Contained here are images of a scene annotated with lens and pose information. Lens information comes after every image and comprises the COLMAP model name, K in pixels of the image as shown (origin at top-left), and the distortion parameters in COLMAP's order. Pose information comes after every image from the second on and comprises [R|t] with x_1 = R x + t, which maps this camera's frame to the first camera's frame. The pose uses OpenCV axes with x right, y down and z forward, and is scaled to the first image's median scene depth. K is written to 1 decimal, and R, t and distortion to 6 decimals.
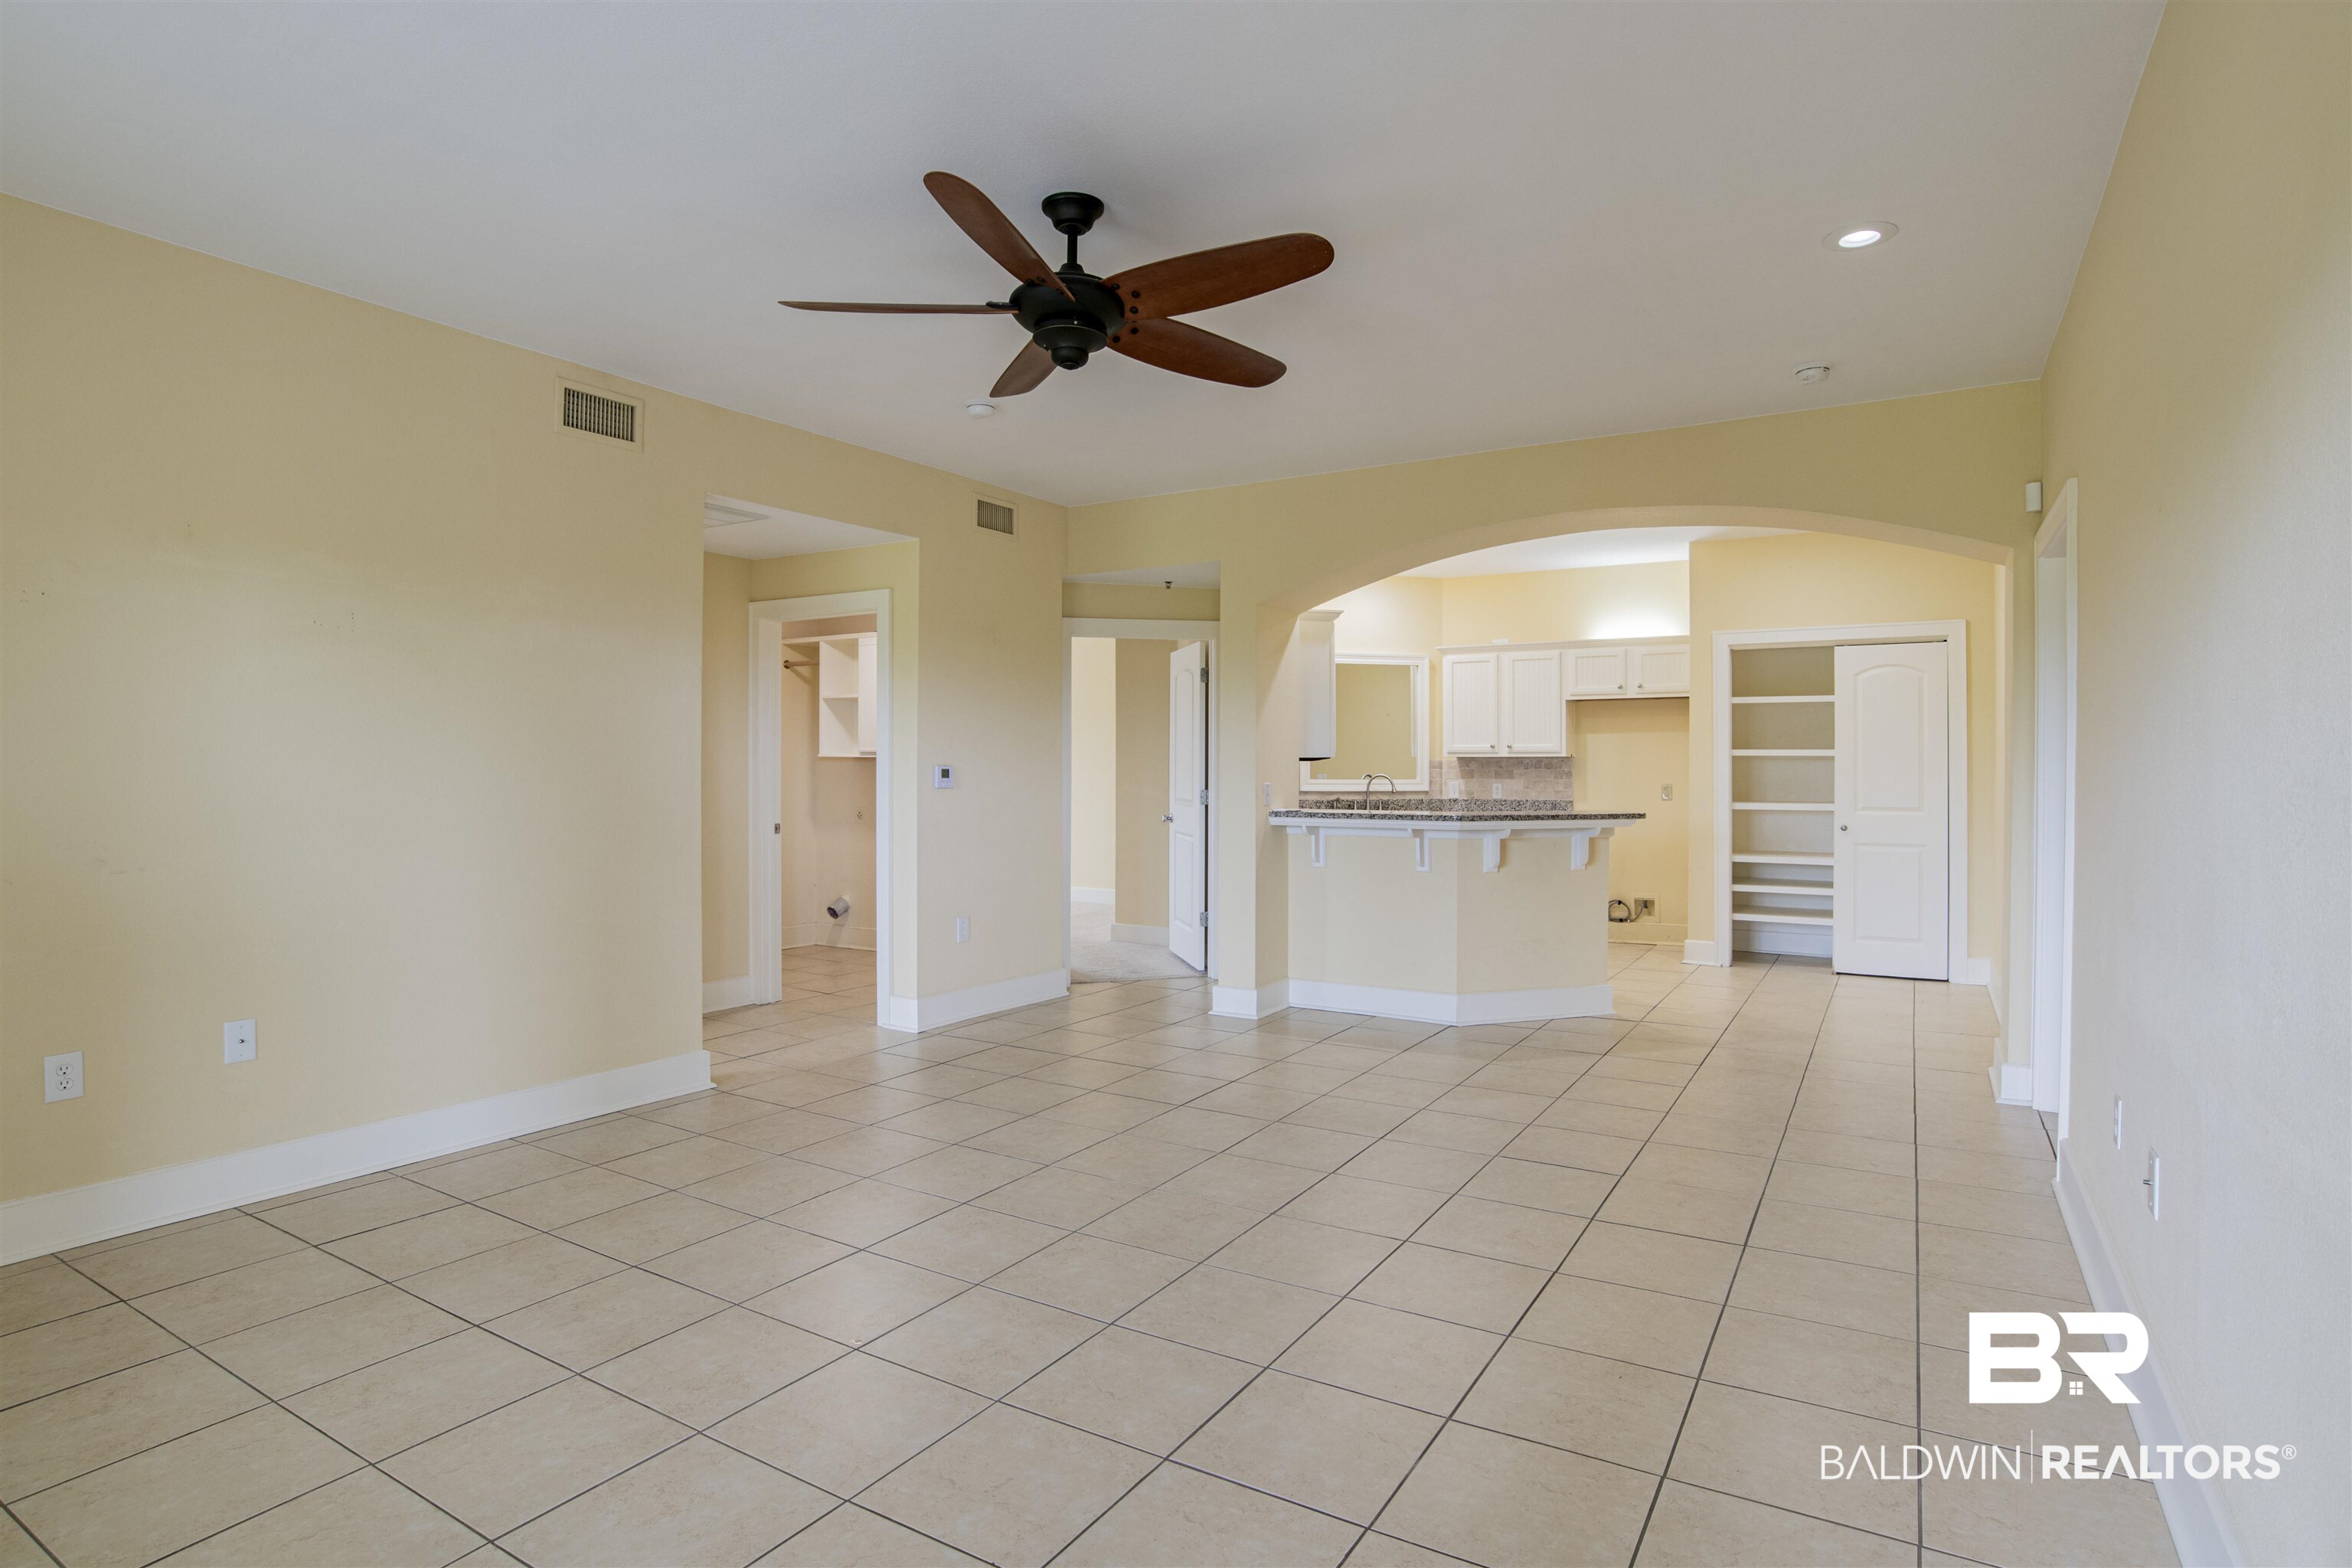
lens RADIAL K [[1203.1, 0, 1175.6], [0, 1203.1, 781.0], [0, 0, 1]] dist [-0.017774, -0.000973]
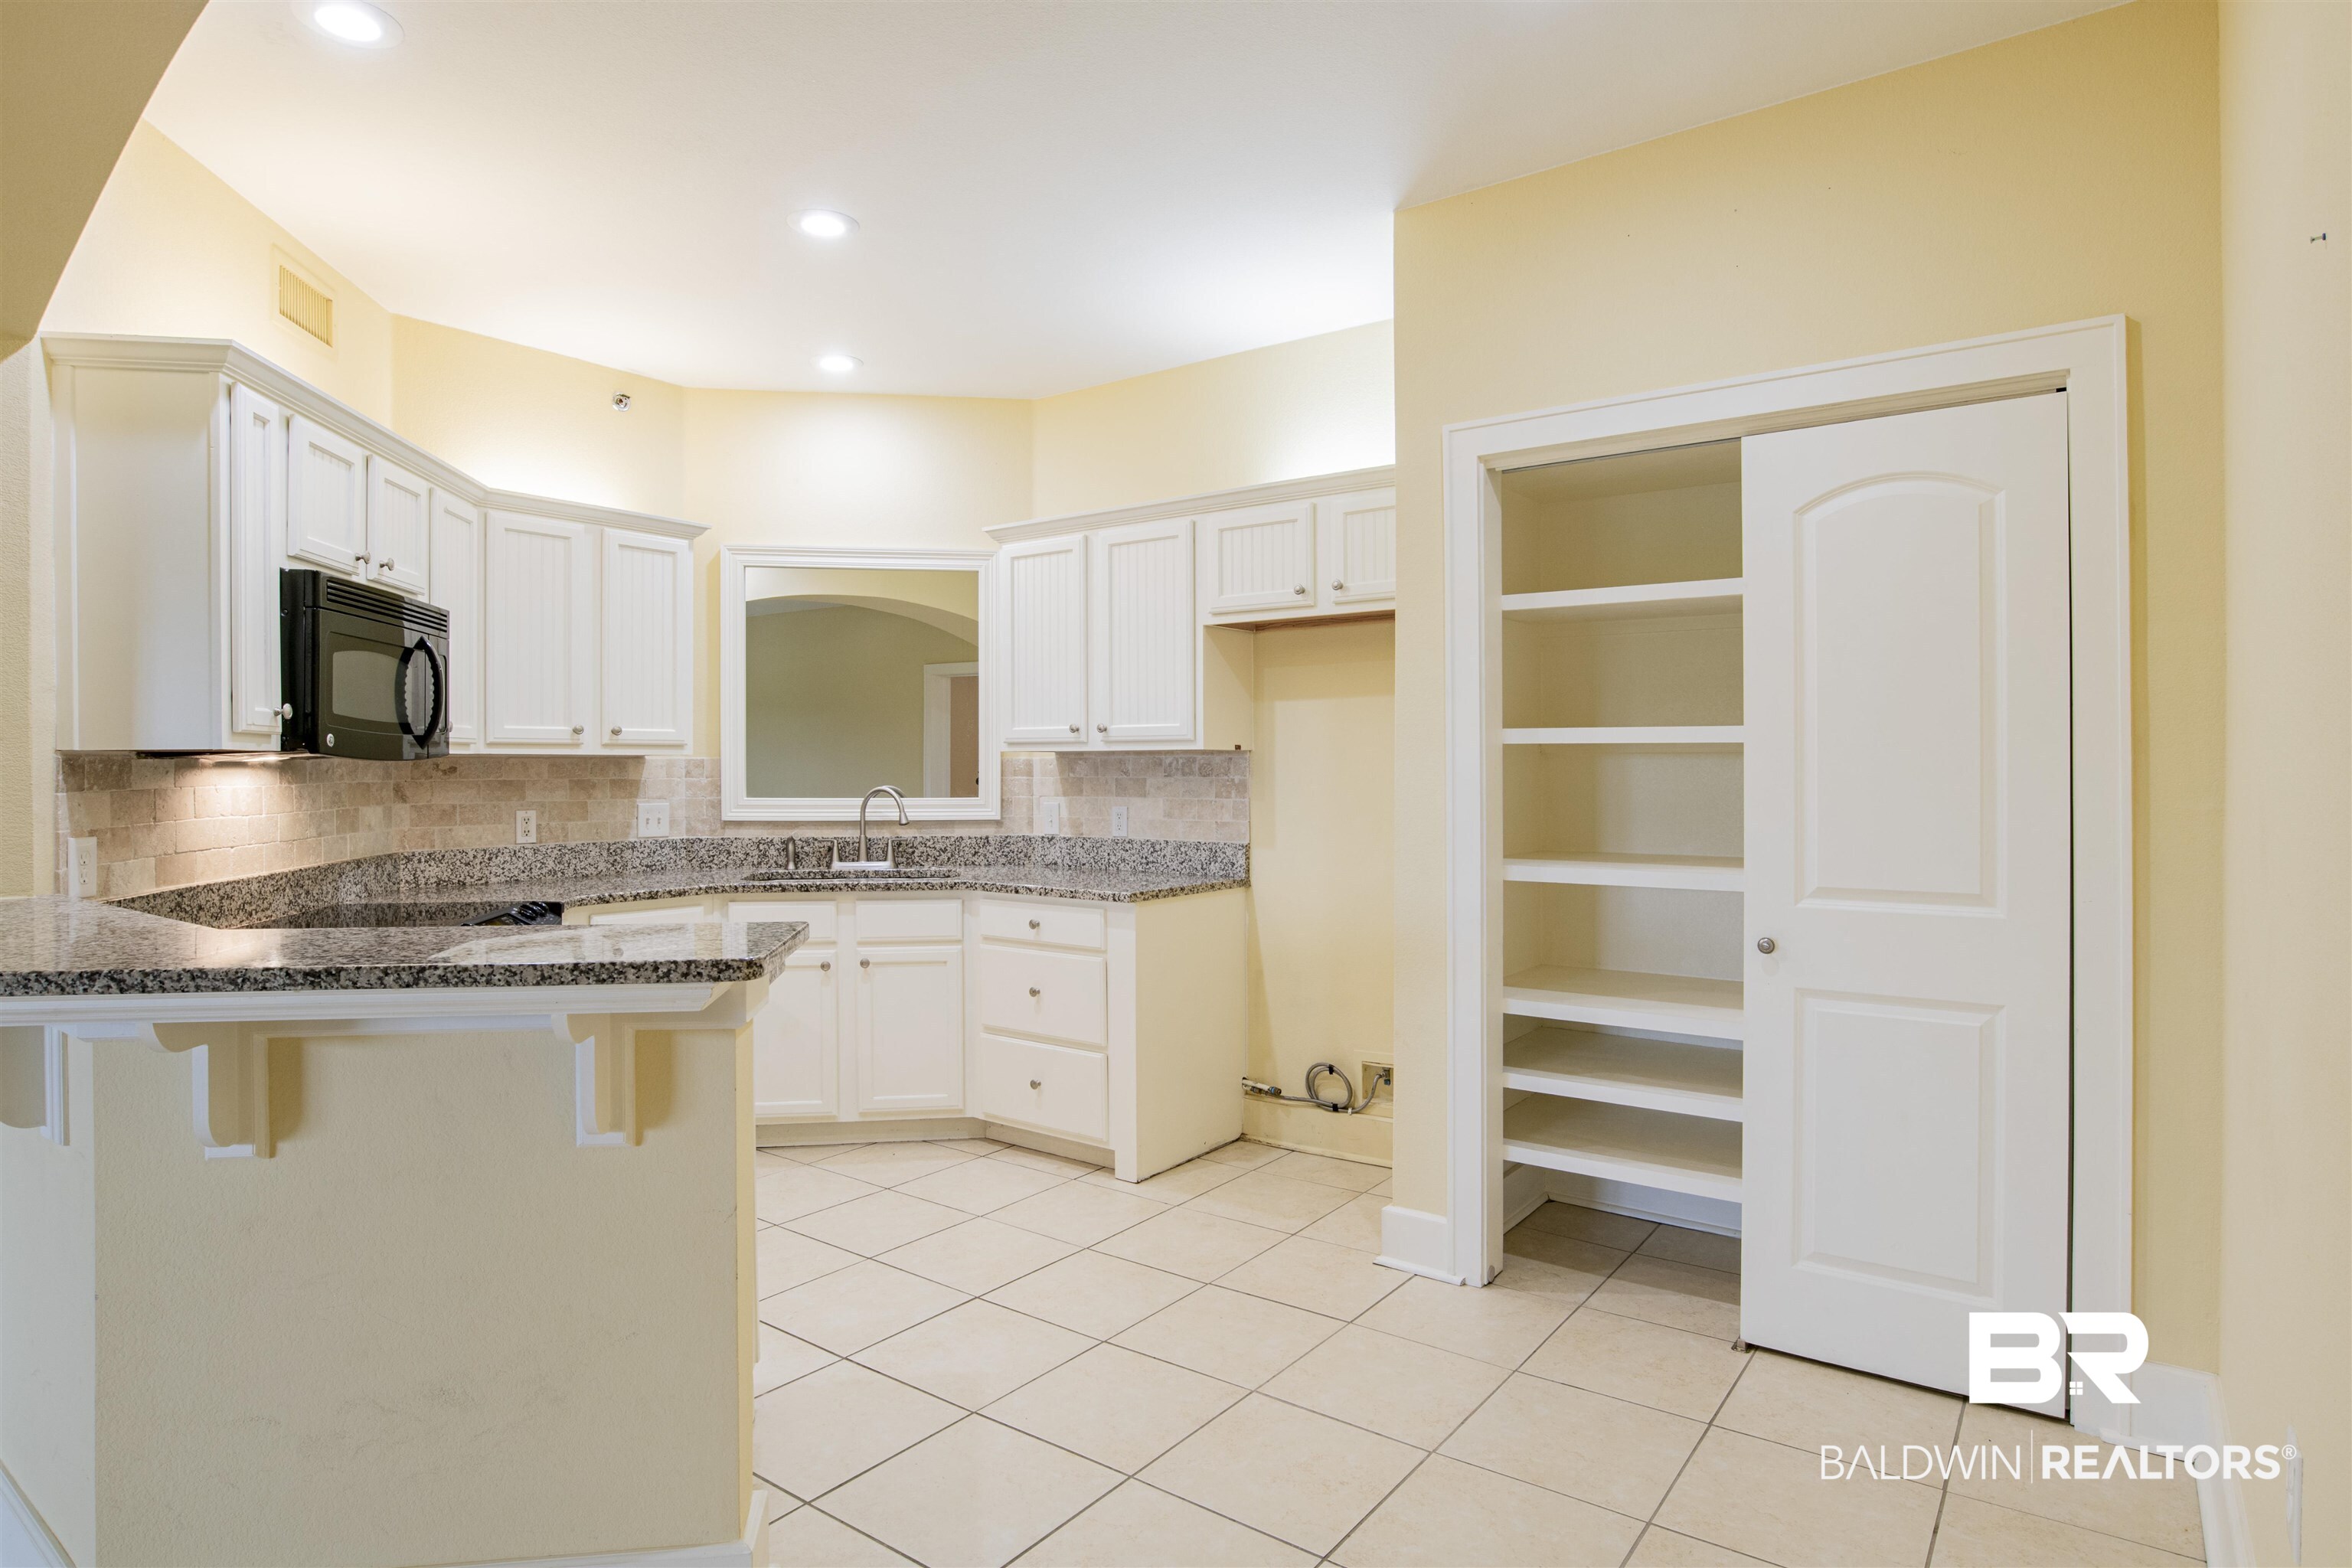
lens RADIAL K [[1273.4, 0, 1169.0], [0, 1273.4, 783.5], [0, 0, 1]] dist [-0.004631, -0.000705]
pose [[0.997300, -0.000924, -0.073428, 0.344731], [0.000988, 0.999999, 0.000839, -0.007836], [0.073427, -0.000909, 0.997300, 0.512972]]
